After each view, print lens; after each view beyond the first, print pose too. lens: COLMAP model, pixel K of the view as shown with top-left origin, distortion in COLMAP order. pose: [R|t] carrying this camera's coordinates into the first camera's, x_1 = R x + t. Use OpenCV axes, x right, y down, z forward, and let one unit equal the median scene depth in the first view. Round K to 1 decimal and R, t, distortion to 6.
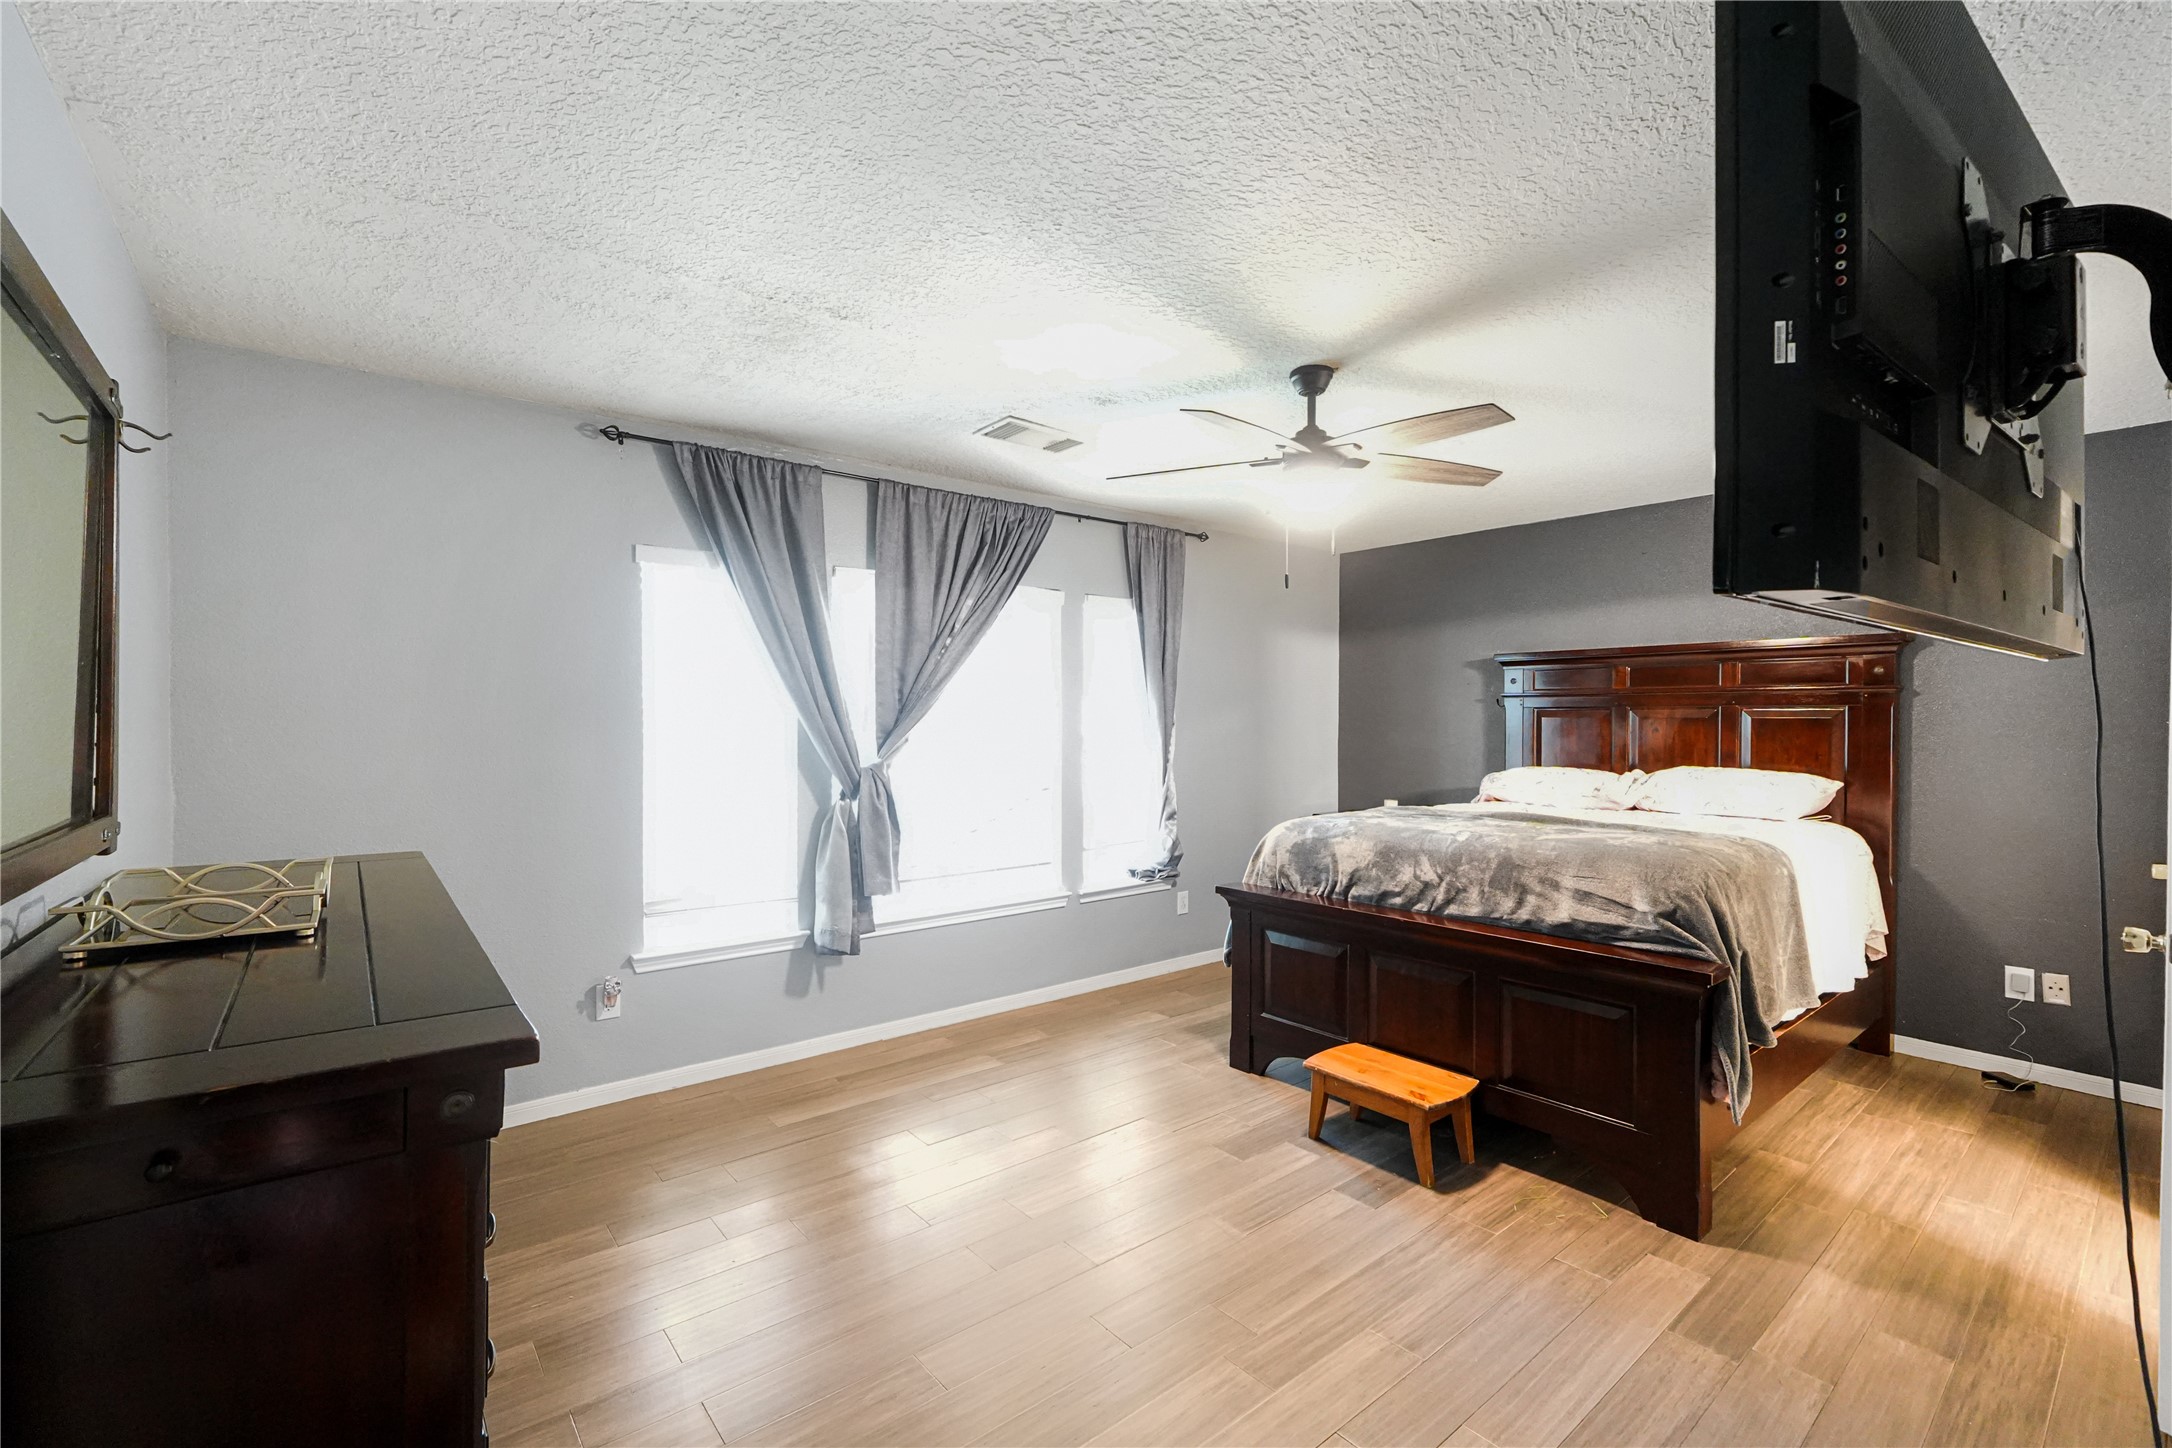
lens RADIAL K [[914.6, 0, 1081.0], [0, 914.6, 718.3], [0, 0, 1]] dist [-0.018794, 0.006918]
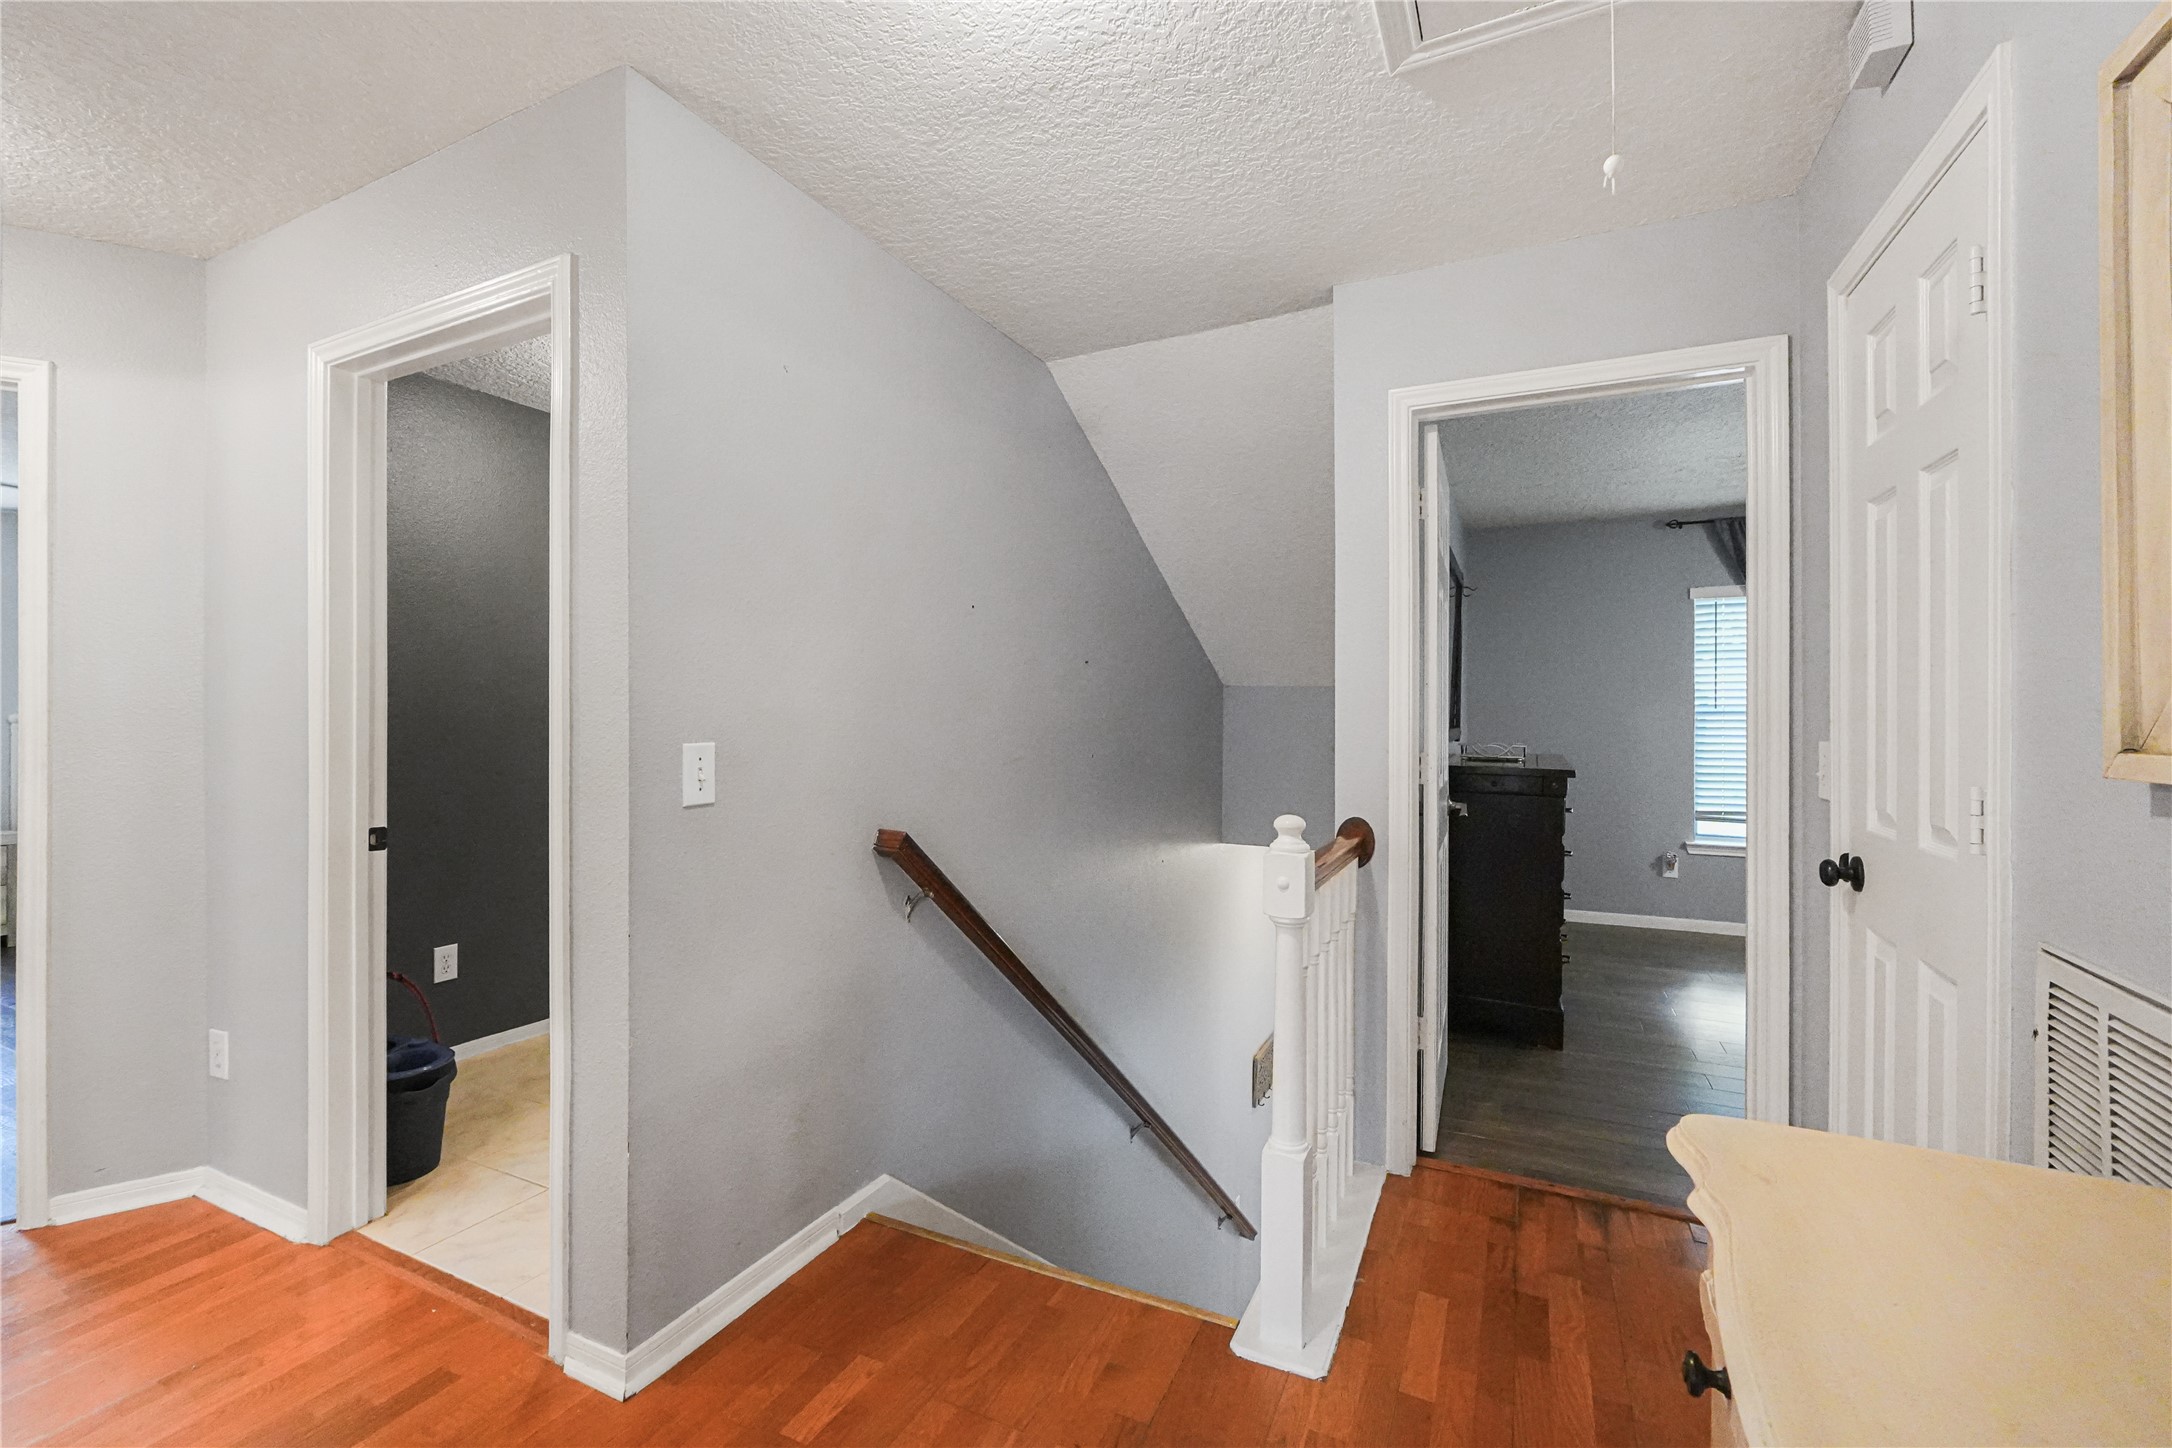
lens RADIAL K [[914.6, 0, 1081.0], [0, 914.6, 718.3], [0, 0, 1]] dist [-0.018794, 0.006918]
pose [[0.410125, 0.001455, -0.912028, 0.508187], [-0.005209, 0.999986, -0.000747, 0.043600], [0.912014, 0.005058, 0.410127, -0.610256]]
